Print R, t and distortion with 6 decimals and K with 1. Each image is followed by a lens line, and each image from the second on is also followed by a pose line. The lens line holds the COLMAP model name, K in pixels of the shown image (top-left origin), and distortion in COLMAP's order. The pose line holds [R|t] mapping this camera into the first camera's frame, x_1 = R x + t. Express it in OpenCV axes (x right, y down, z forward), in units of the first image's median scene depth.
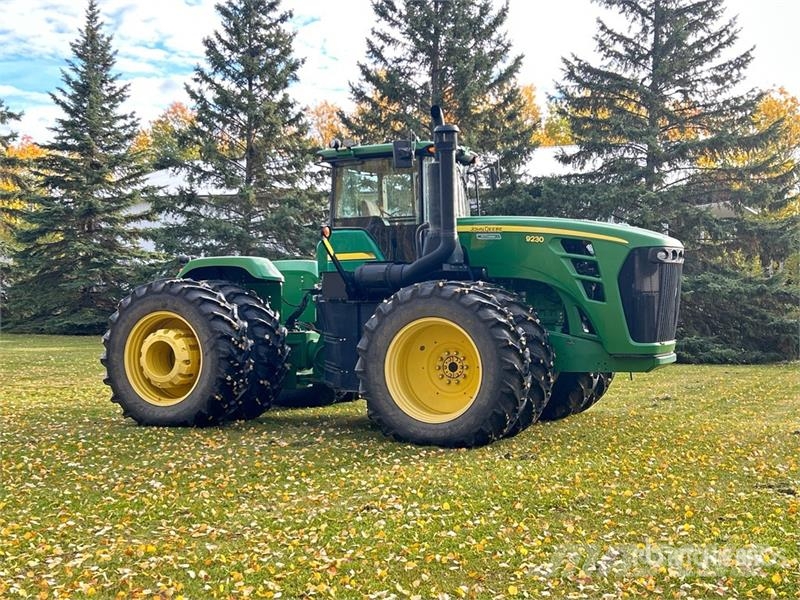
lens RADIAL K [[1113.8, 0, 400.0], [0, 1113.8, 300.0], [0, 0, 1]] dist [0.352352, -1.388395]
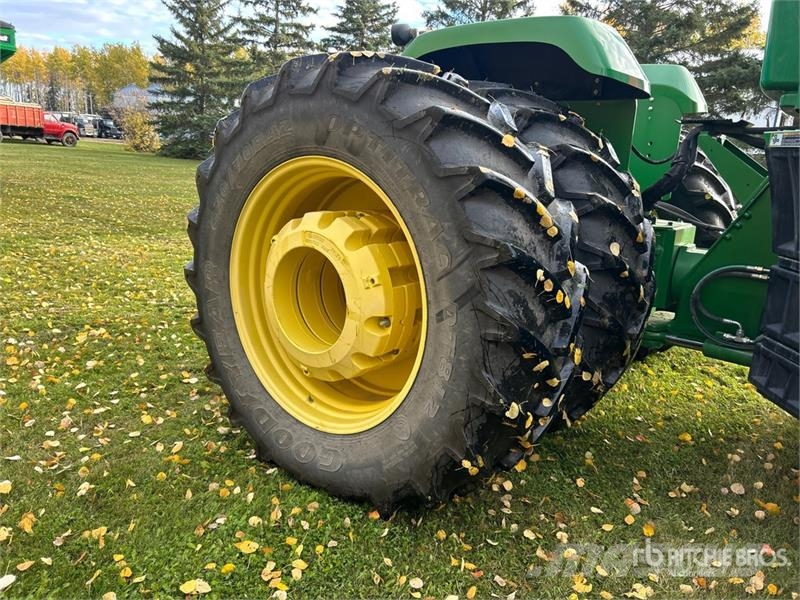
lens RADIAL K [[599.6, 0, 400.0], [0, 599.6, 300.0], [0, 0, 1]] dist [0.078064, -0.123971]
pose [[0.972011, 0.105102, -0.210113, -0.147346], [-0.054640, 0.970959, 0.232922, 0.008764], [0.228492, -0.214922, 0.949526, 0.835042]]
